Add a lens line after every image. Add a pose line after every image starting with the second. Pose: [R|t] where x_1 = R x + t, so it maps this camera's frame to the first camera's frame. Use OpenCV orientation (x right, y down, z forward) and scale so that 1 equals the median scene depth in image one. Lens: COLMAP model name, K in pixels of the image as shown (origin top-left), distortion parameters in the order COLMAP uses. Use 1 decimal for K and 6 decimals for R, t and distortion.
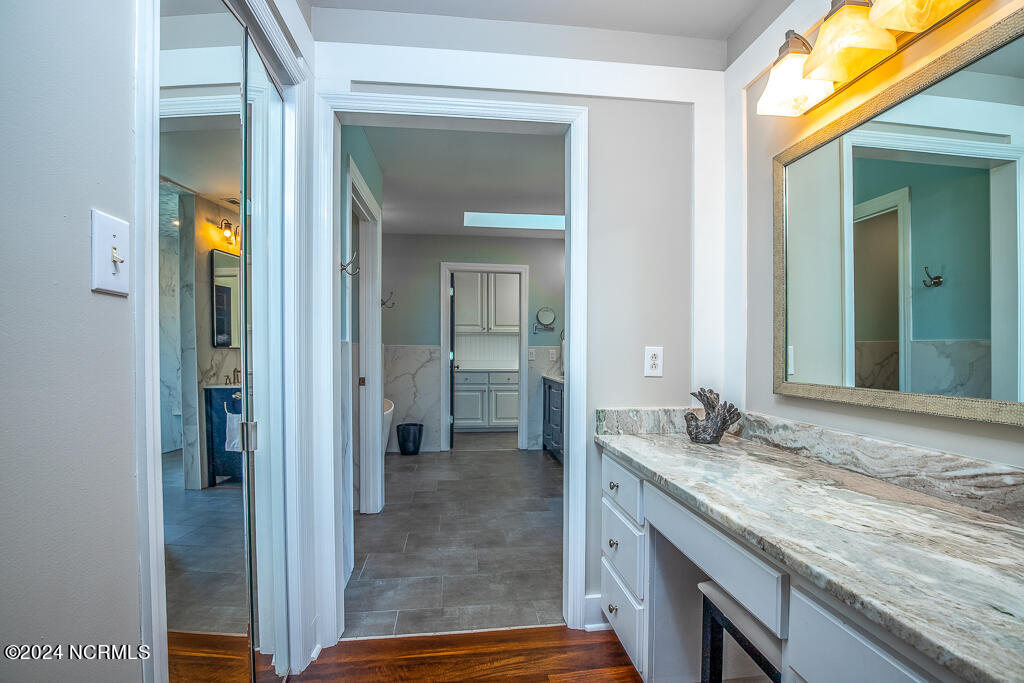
lens RADIAL K [[465.7, 0, 513.1], [0, 465.7, 348.6], [0, 0, 1]] dist [0.009236, 0.000243]
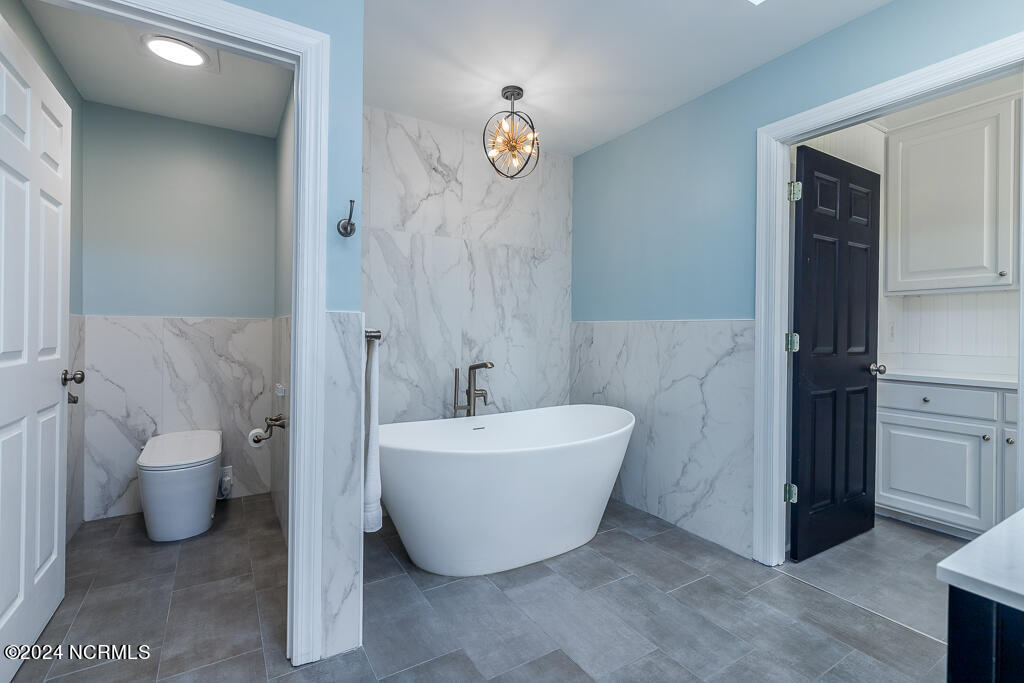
lens RADIAL K [[465.7, 0, 515.4], [0, 465.7, 335.4], [0, 0, 1]] dist [0.009236, 0.000243]
pose [[0.427110, -0.000369, -0.904199, 0.146713], [-0.001478, 0.999998, -0.001106, 0.010635], [0.904198, 0.001809, 0.427109, 0.606454]]
